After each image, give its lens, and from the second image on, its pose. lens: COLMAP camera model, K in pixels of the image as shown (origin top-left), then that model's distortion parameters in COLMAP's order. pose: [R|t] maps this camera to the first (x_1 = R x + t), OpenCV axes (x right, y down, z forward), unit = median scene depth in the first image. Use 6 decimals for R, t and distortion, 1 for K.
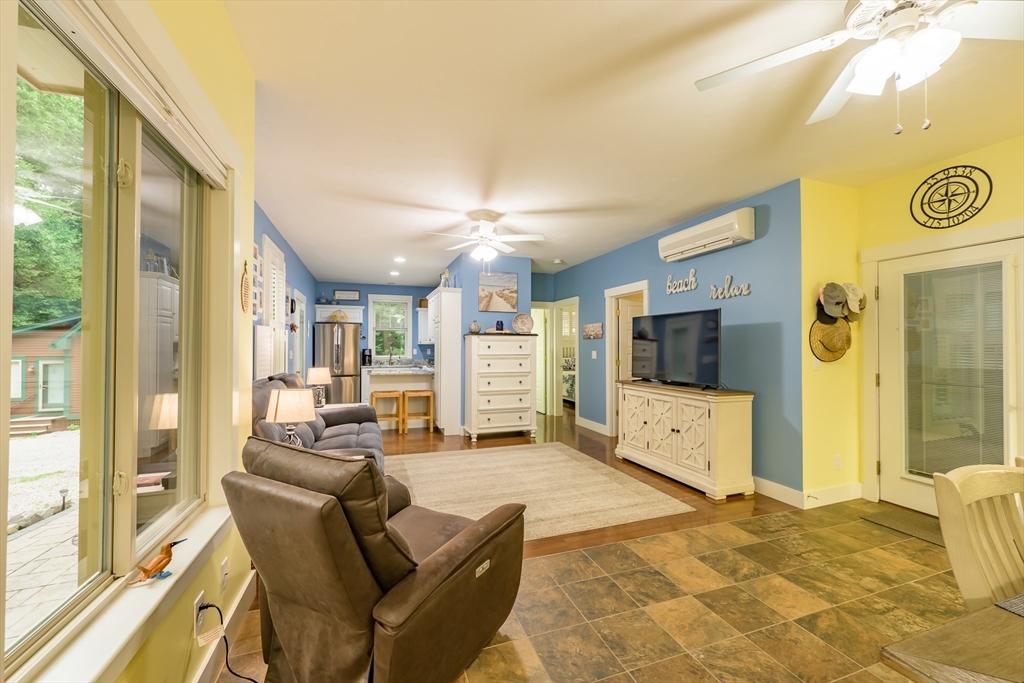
lens RADIAL K [[401.4, 0, 510.6], [0, 401.4, 343.2], [0, 0, 1]] dist [0.000145, -0.000096]
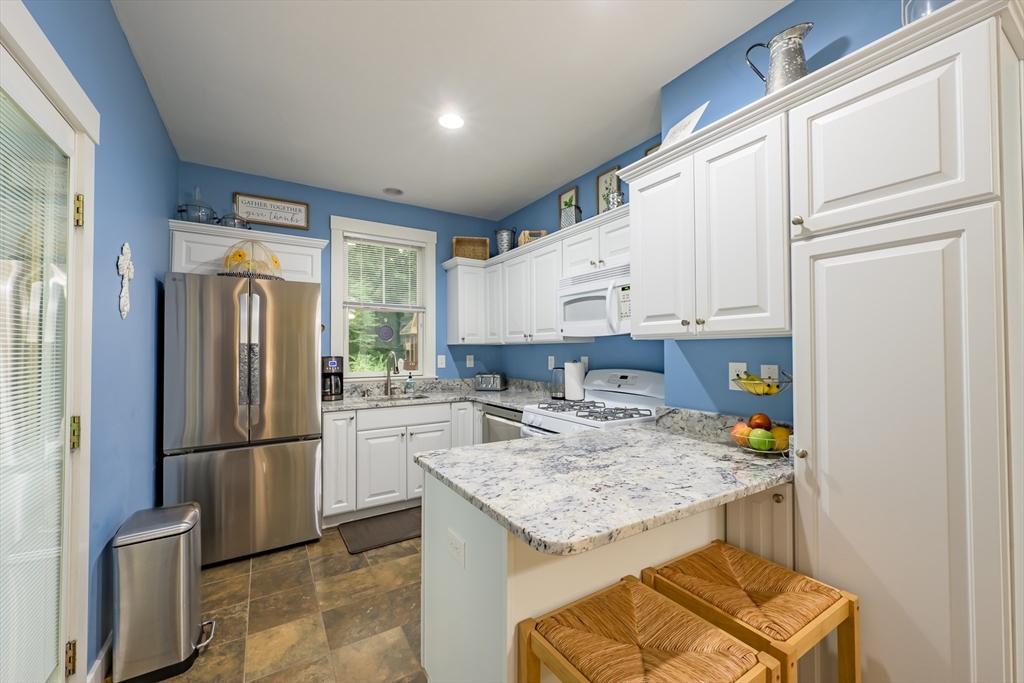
lens RADIAL K [[401.4, 0, 507.0], [0, 401.4, 341.1], [0, 0, 1]] dist [0.000145, -0.000096]
pose [[0.976556, 0.003348, 0.215239, -0.552256], [-0.000164, 0.999890, -0.014808, 0.011927], [-0.215265, 0.014425, 0.976449, 1.189911]]
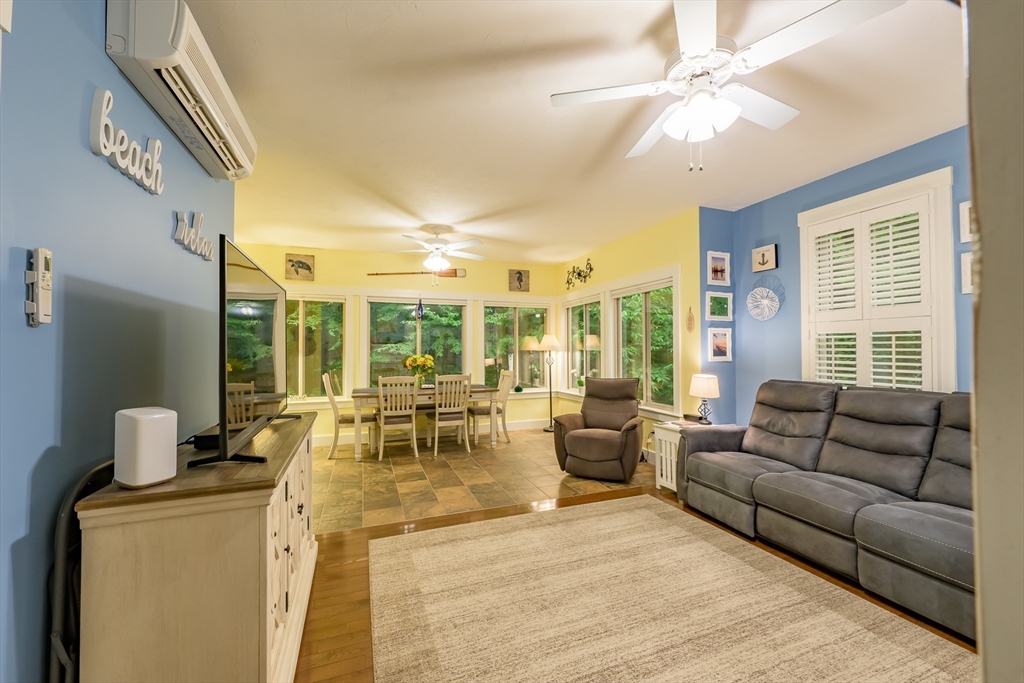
lens RADIAL K [[401.4, 0, 511.8], [0, 401.4, 343.7], [0, 0, 1]] dist [0.000145, -0.000096]
pose [[-0.999871, 0.001005, -0.016000, 0.127189], [0.001416, 0.999670, -0.025653, 0.015130], [0.015969, -0.025672, -0.999543, 1.357664]]
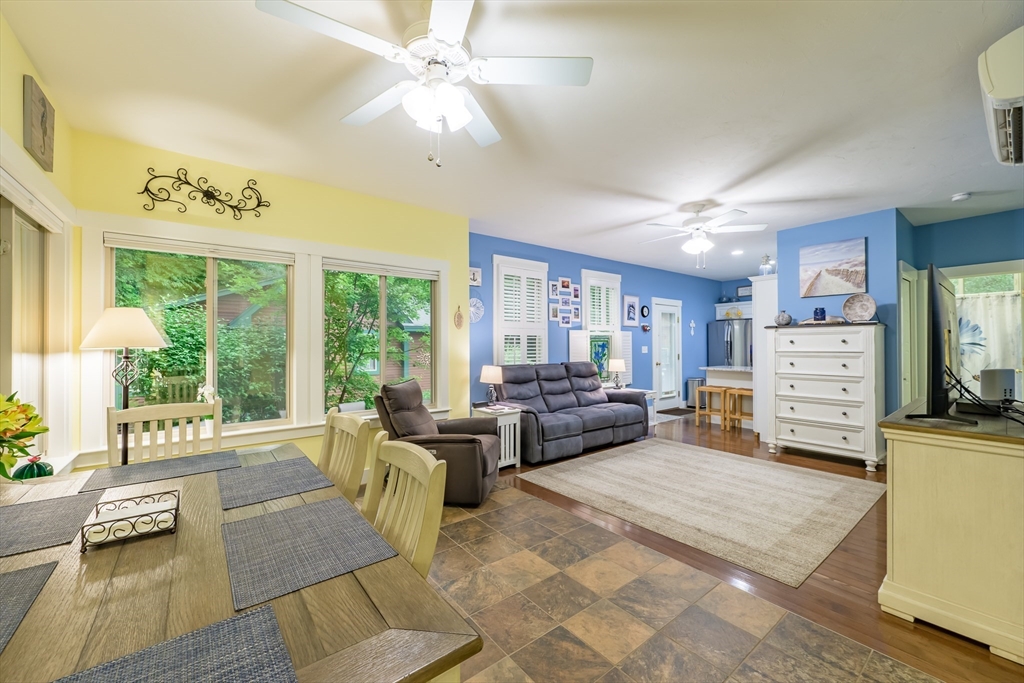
lens RADIAL K [[401.4, 0, 510.5], [0, 401.4, 343.3], [0, 0, 1]] dist [0.000145, -0.000096]
pose [[0.312756, -0.007528, -0.949804, 0.688523], [0.016287, 0.999864, -0.002562, 0.006362], [0.949694, -0.014668, 0.312837, 0.257720]]
